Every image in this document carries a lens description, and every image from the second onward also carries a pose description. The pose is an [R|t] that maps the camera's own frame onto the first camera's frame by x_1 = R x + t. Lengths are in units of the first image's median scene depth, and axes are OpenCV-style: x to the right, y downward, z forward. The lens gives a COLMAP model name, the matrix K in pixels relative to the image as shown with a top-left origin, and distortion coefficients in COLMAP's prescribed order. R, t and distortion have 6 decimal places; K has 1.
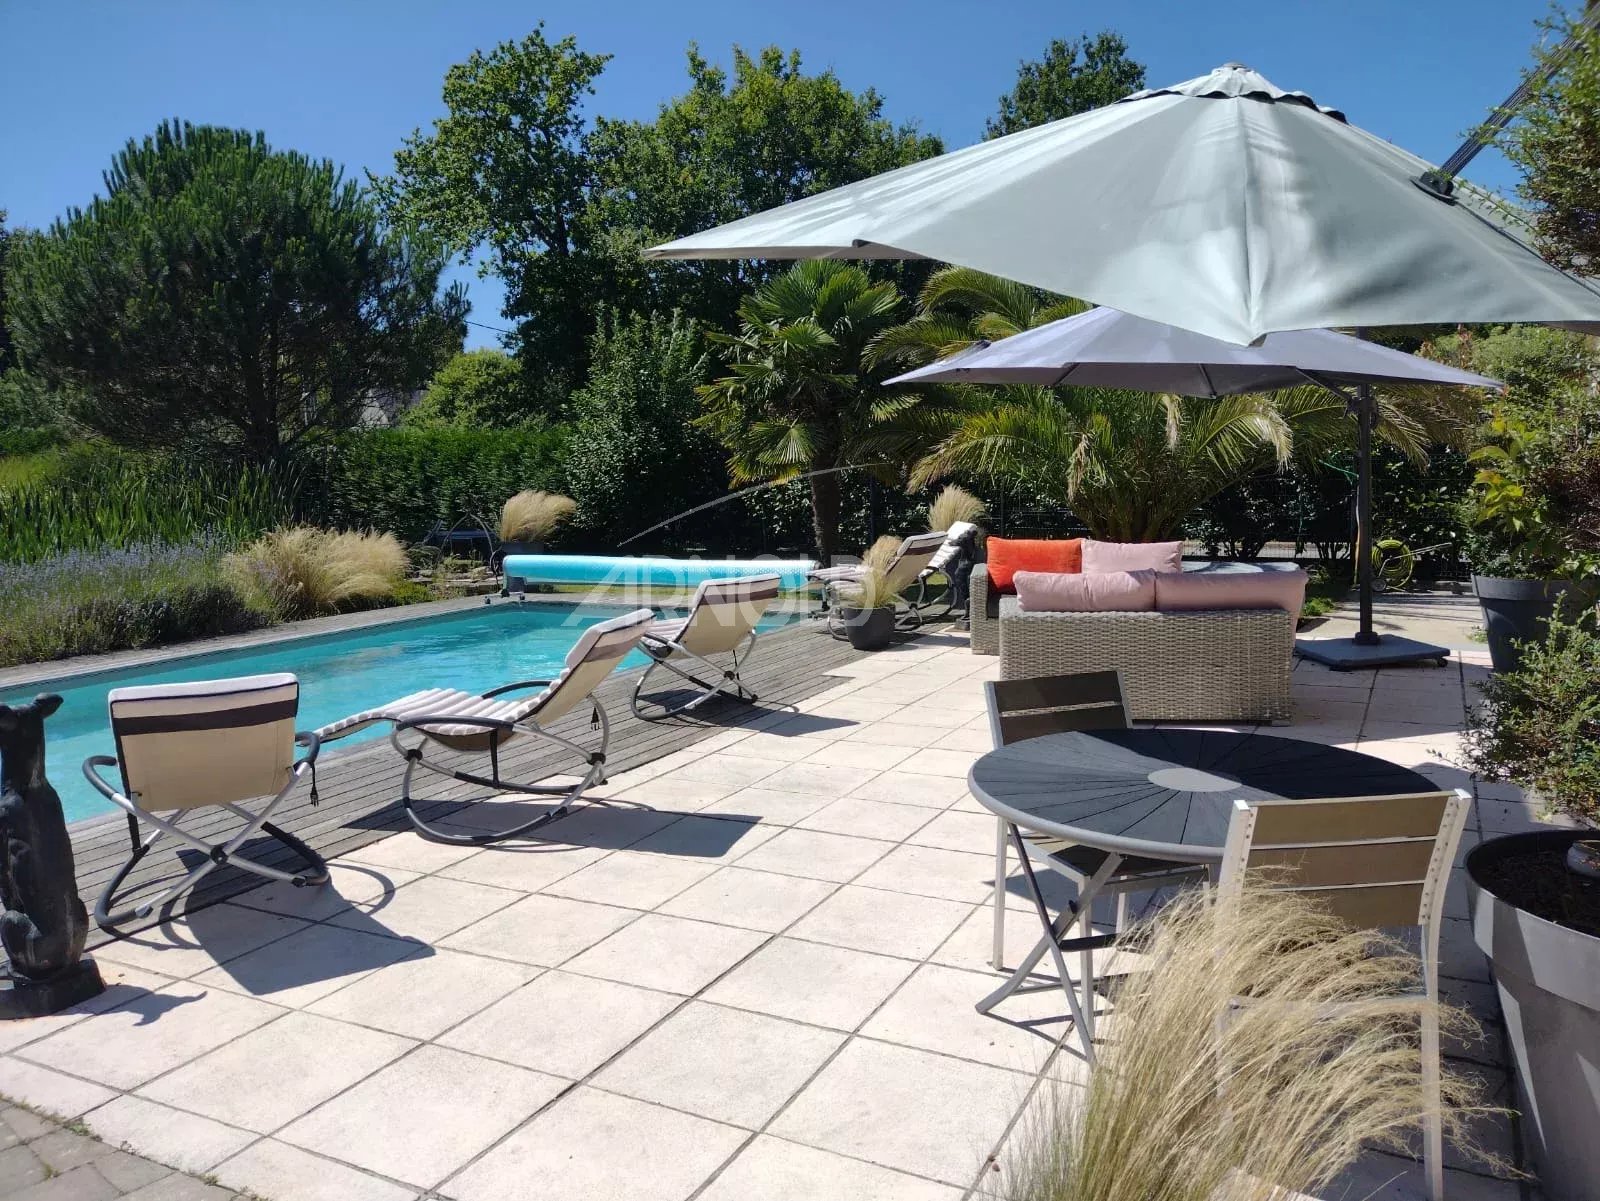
lens RADIAL K [[1214.9, 0, 852.4], [0, 1214.9, 597.4], [0, 0, 1]] dist [-0.010416, -0.001524]
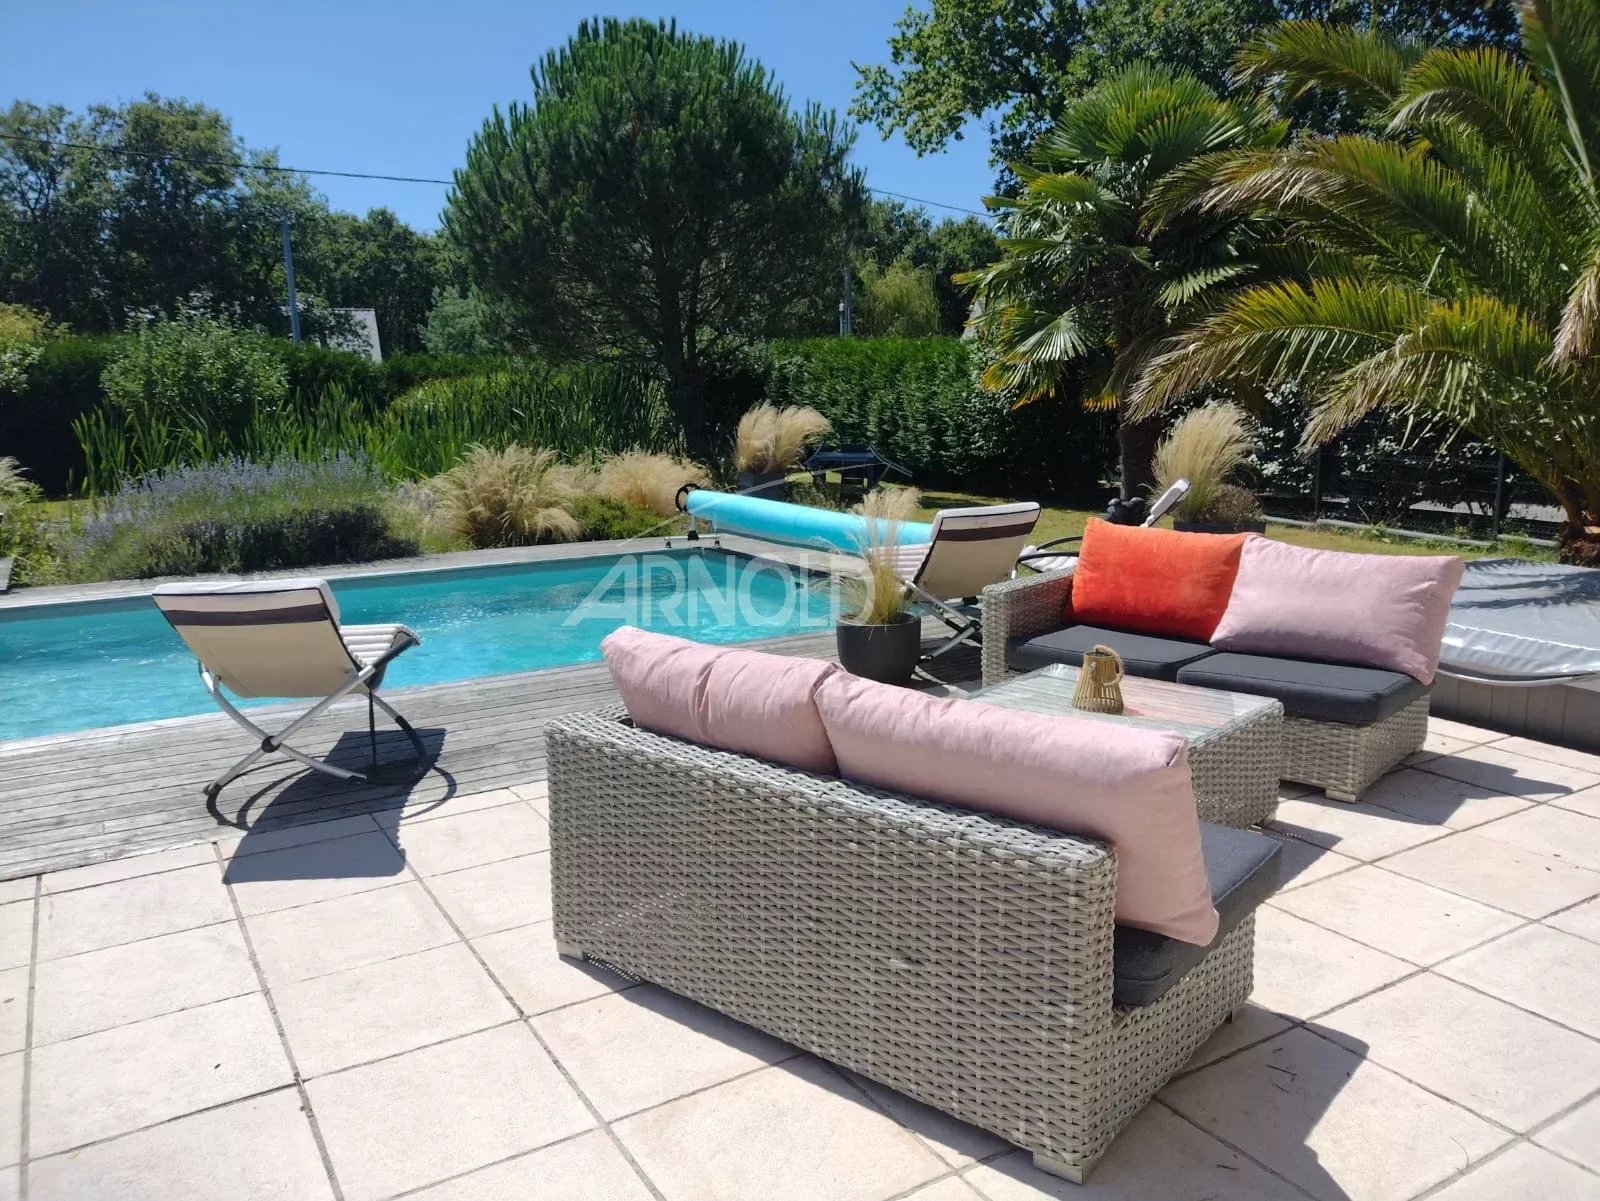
lens RADIAL K [[1214.9, 0, 852.4], [0, 1214.9, 597.4], [0, 0, 1]] dist [-0.010416, -0.001524]
pose [[0.857443, 0.096777, -0.505397, 0.154067], [-0.062688, 0.994486, 0.084076, -0.025957], [0.510746, -0.040408, 0.858781, 0.250097]]
